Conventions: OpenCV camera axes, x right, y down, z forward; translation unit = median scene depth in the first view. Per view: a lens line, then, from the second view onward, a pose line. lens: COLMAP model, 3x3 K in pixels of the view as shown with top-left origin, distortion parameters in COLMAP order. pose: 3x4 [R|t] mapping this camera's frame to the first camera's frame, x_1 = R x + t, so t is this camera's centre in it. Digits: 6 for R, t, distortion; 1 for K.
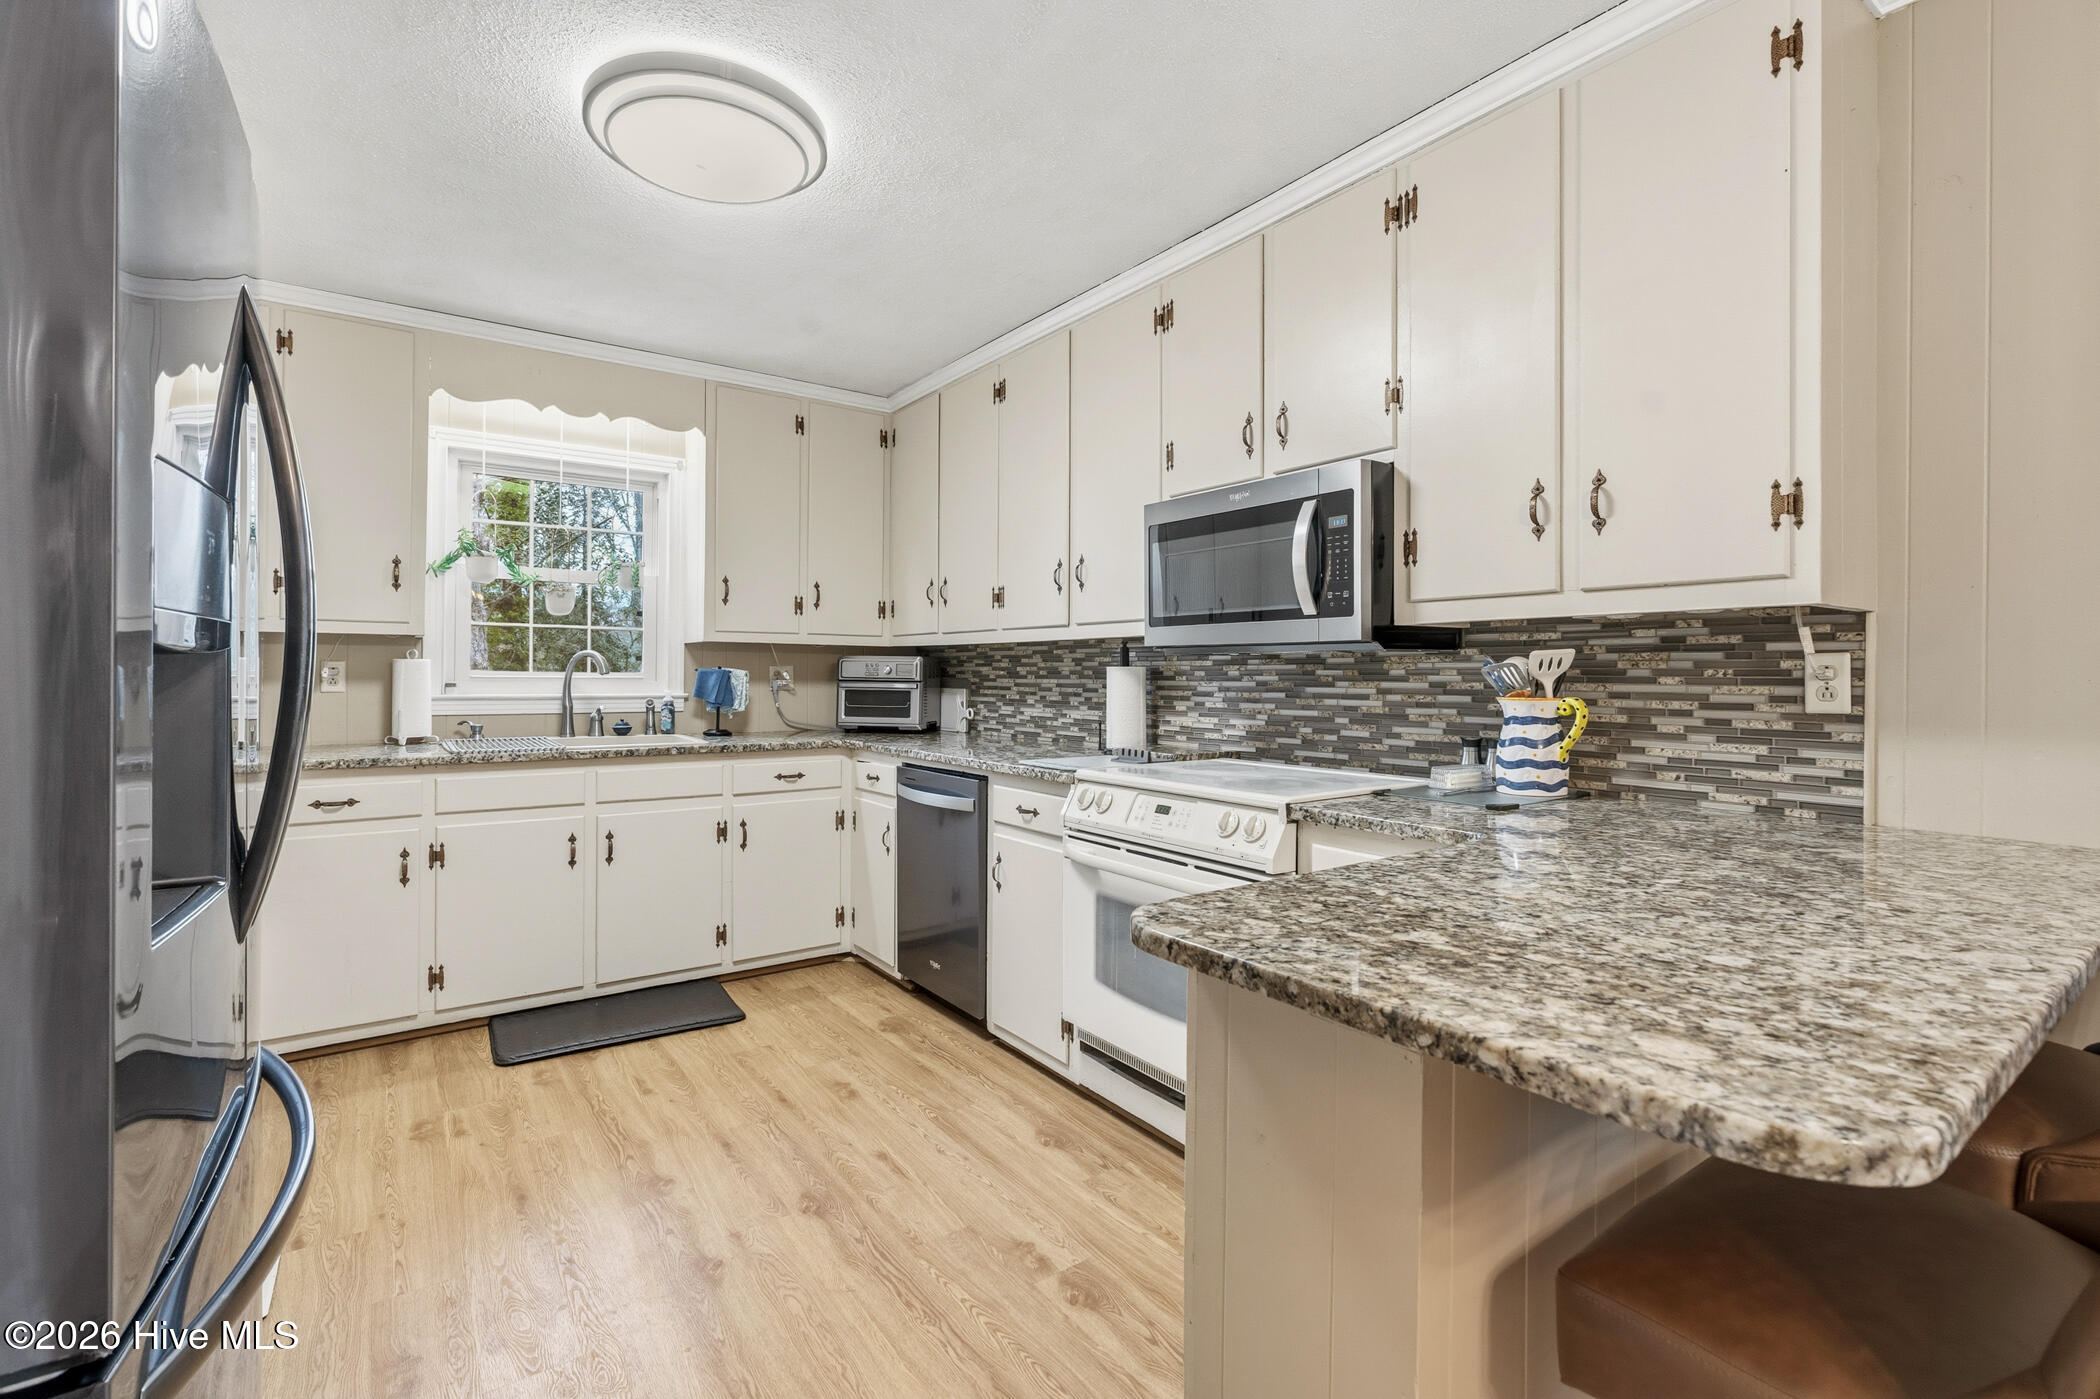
lens RADIAL K [[953.0, 0, 1056.0], [0, 953.0, 682.9], [0, 0, 1]] dist [-0.009110, 0.003580]
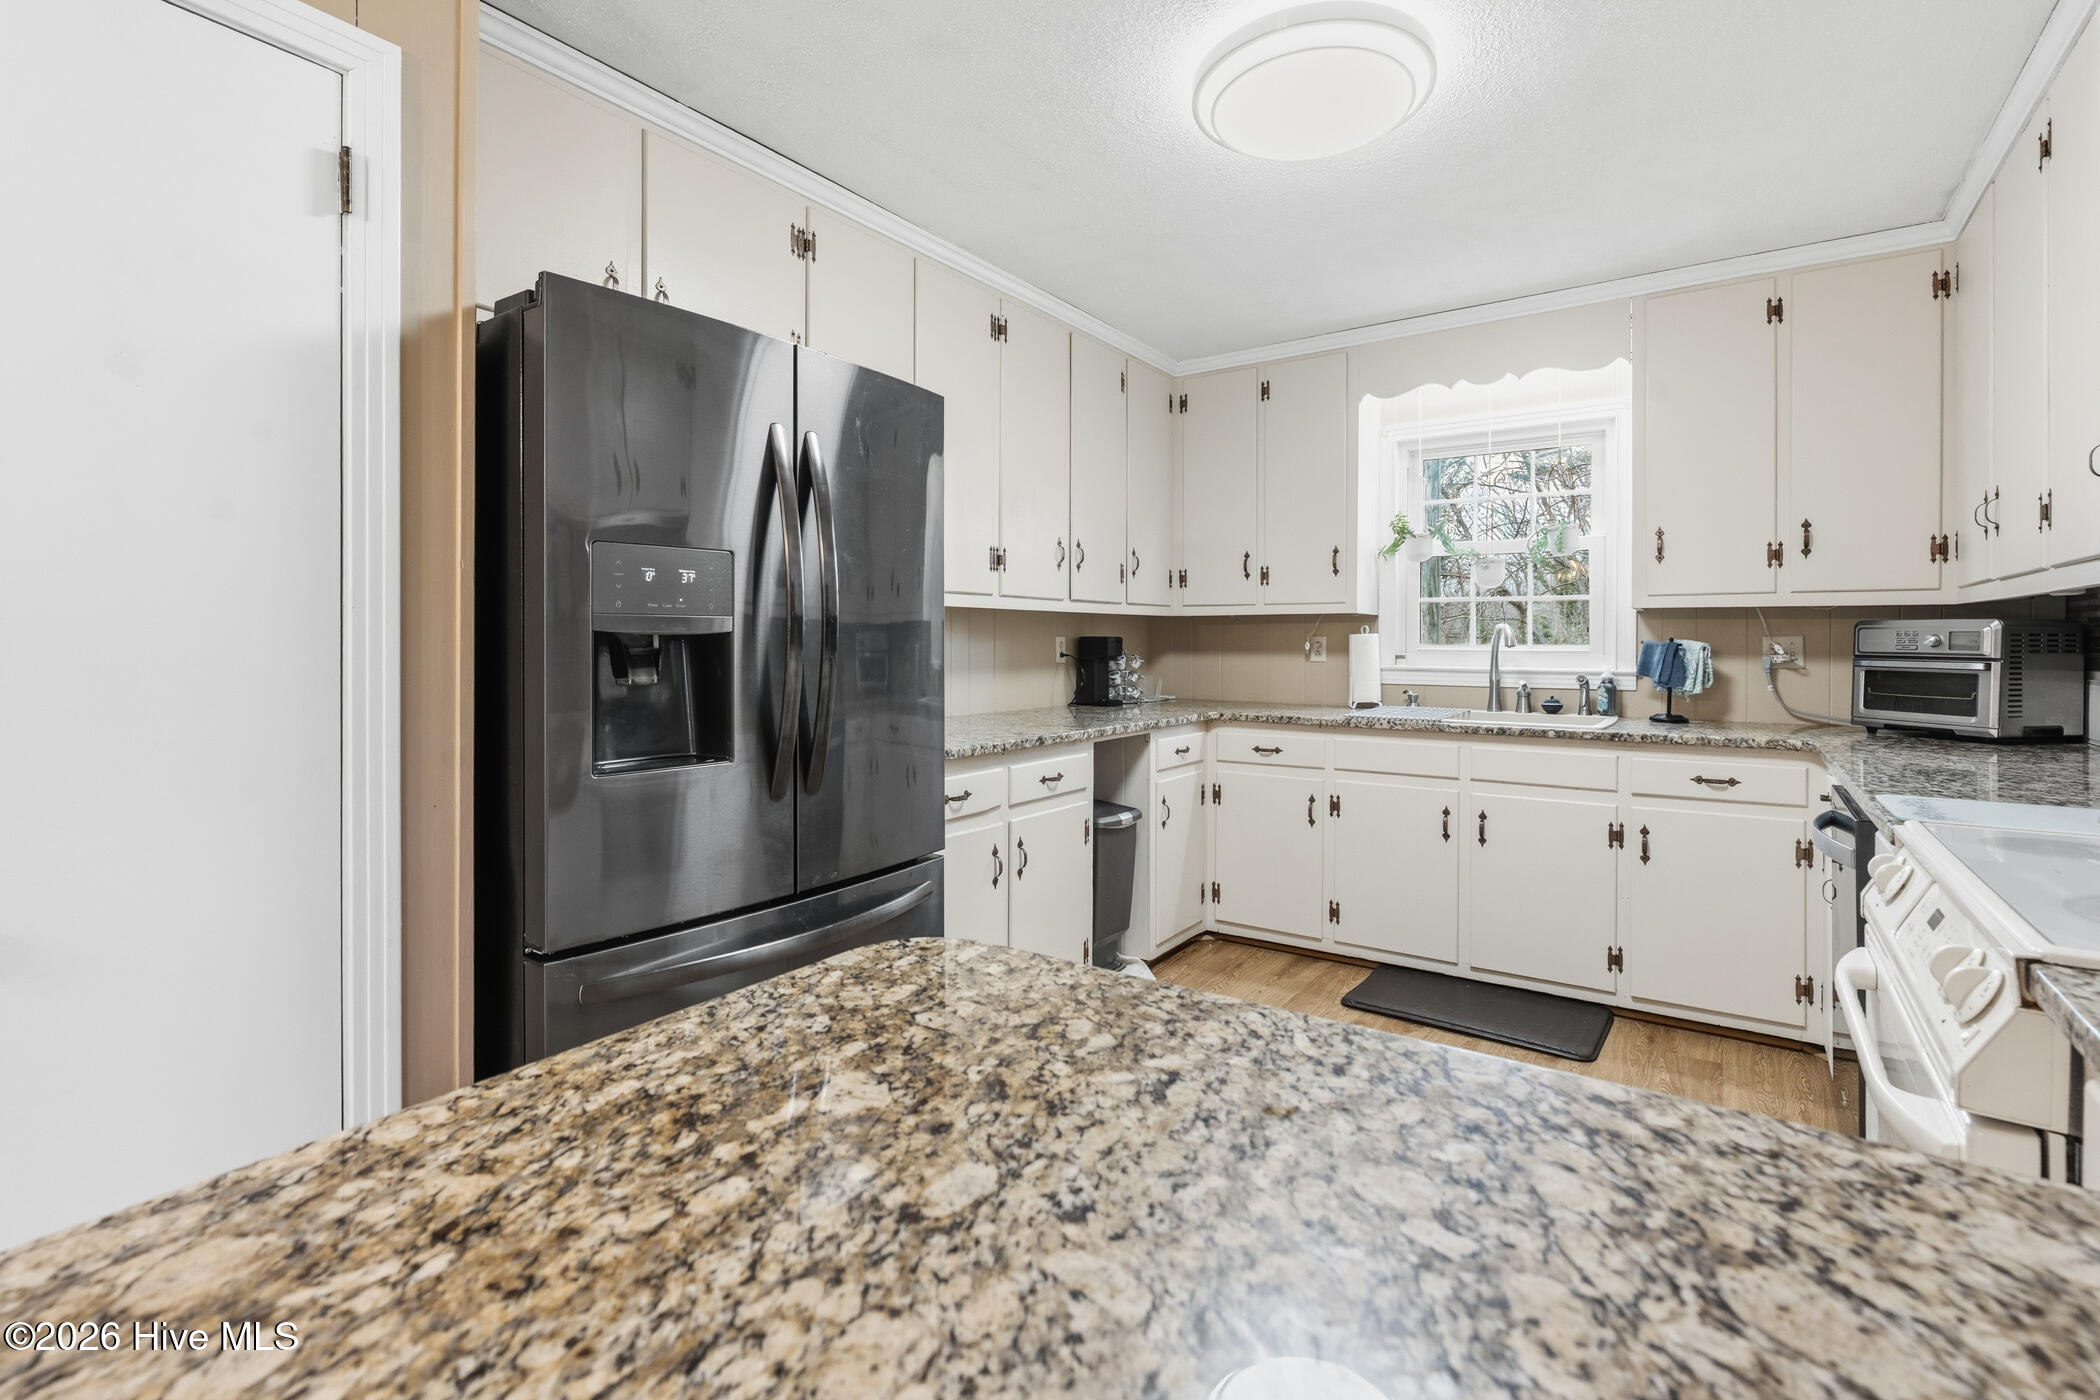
lens RADIAL K [[953.0, 0, 1057.5], [0, 953.0, 653.0], [0, 0, 1]] dist [-0.009110, 0.003580]
pose [[0.322383, 0.005424, -0.946594, 0.345285], [-0.009119, 0.999955, 0.002624, -0.002193], [0.946565, 0.007786, 0.322418, 0.328050]]
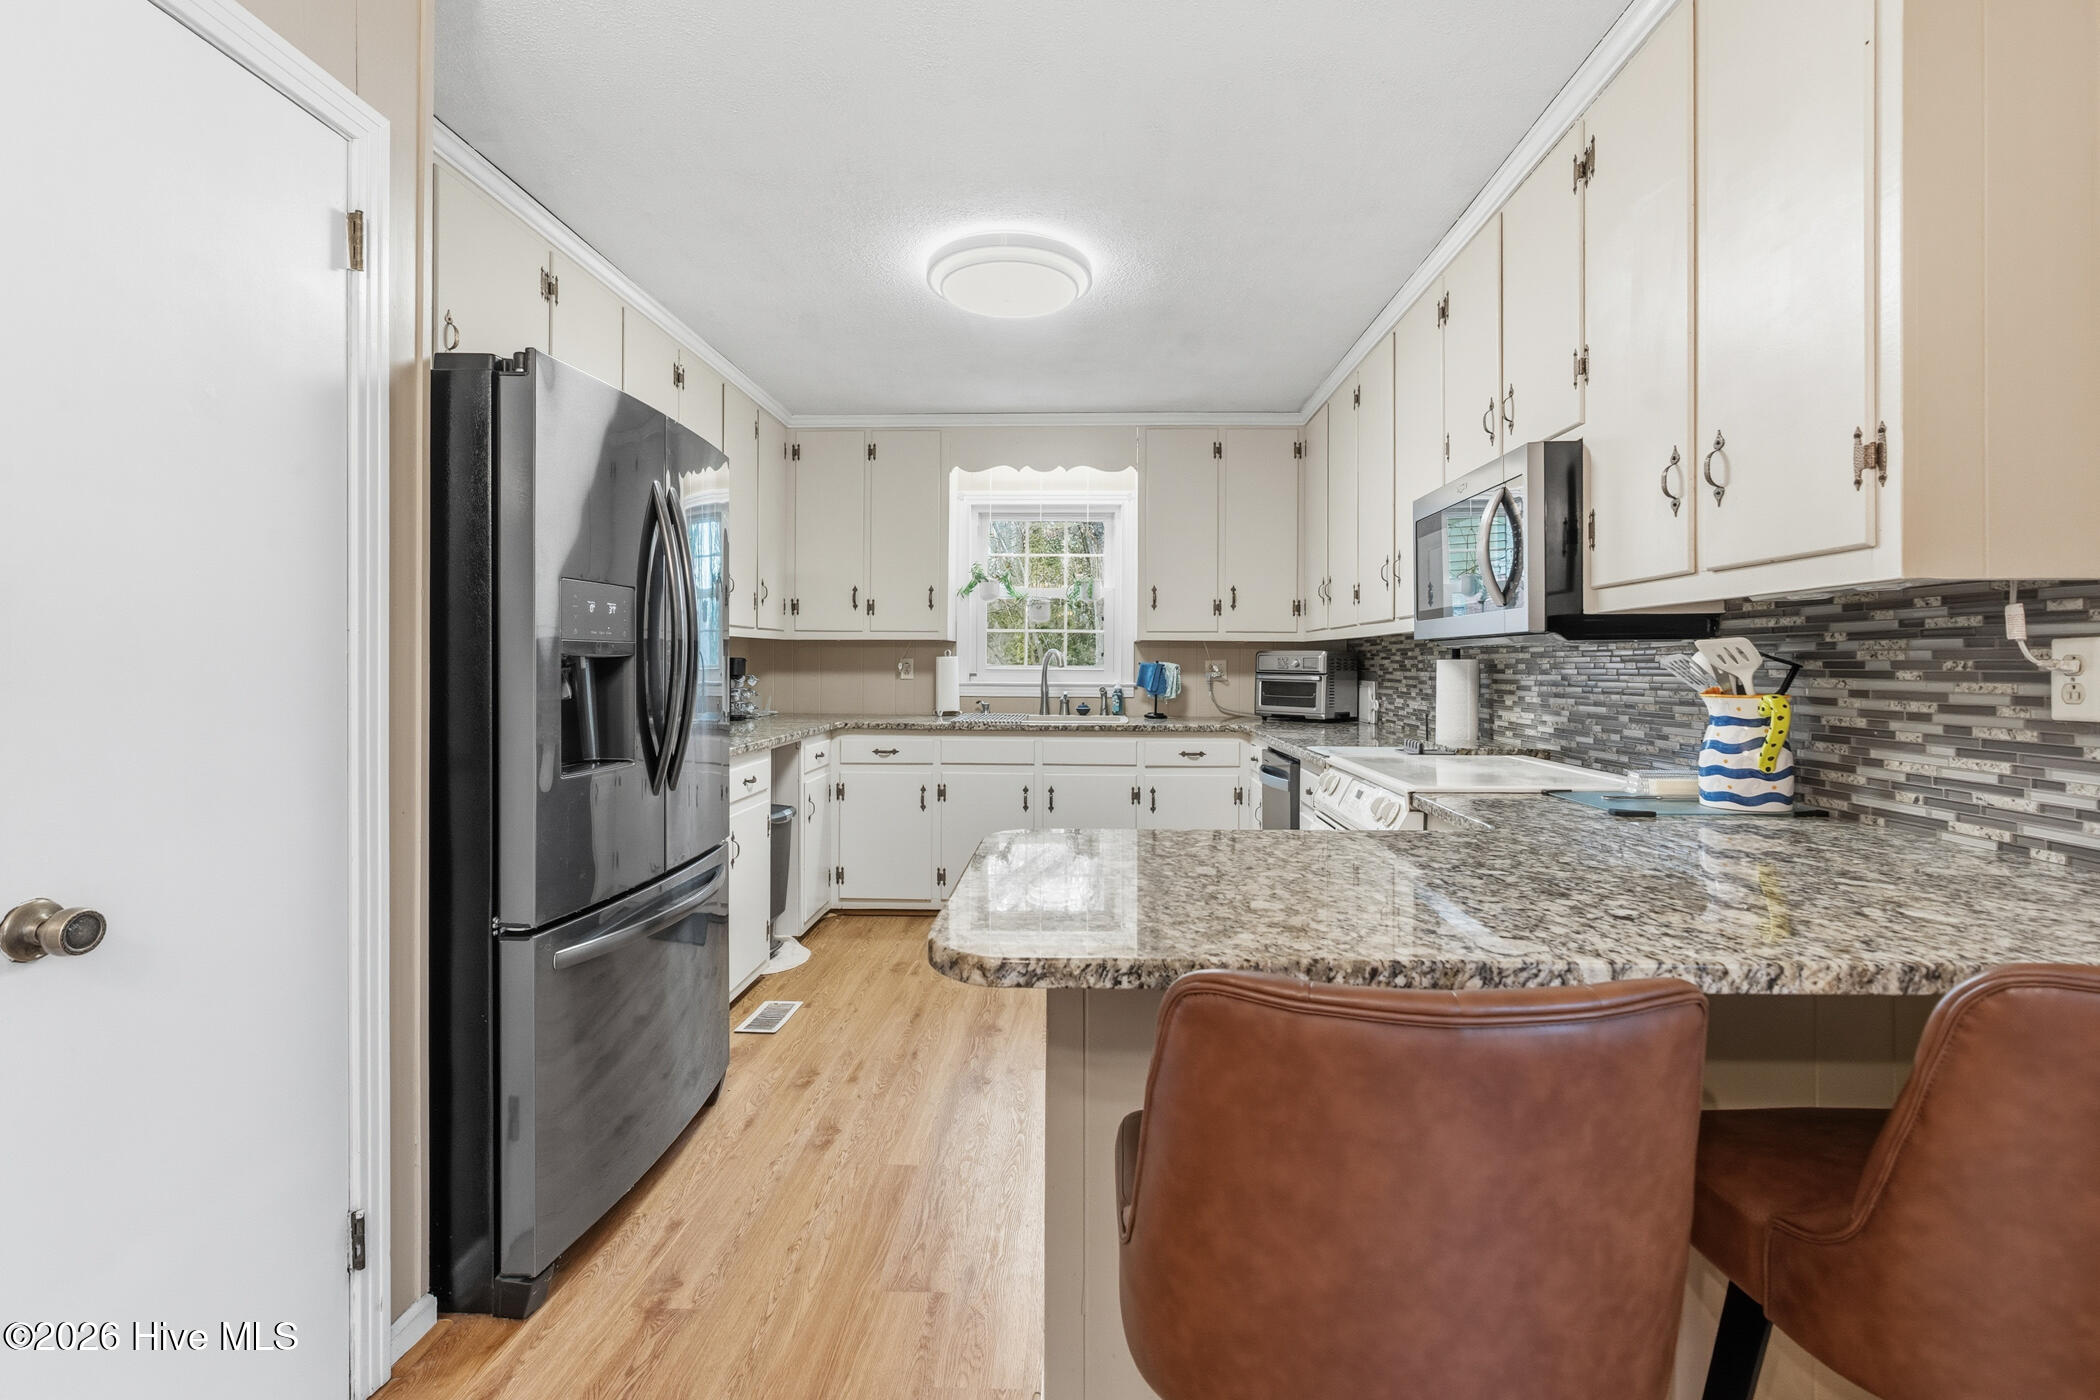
lens RADIAL K [[953.0, 0, 1049.0], [0, 953.0, 682.0], [0, 0, 1]] dist [-0.009110, 0.003580]
pose [[0.781910, 0.009730, -0.623315, 0.401940], [-0.005722, 0.999948, 0.008431, 0.000430], [0.623365, -0.003026, 0.781925, -0.036603]]
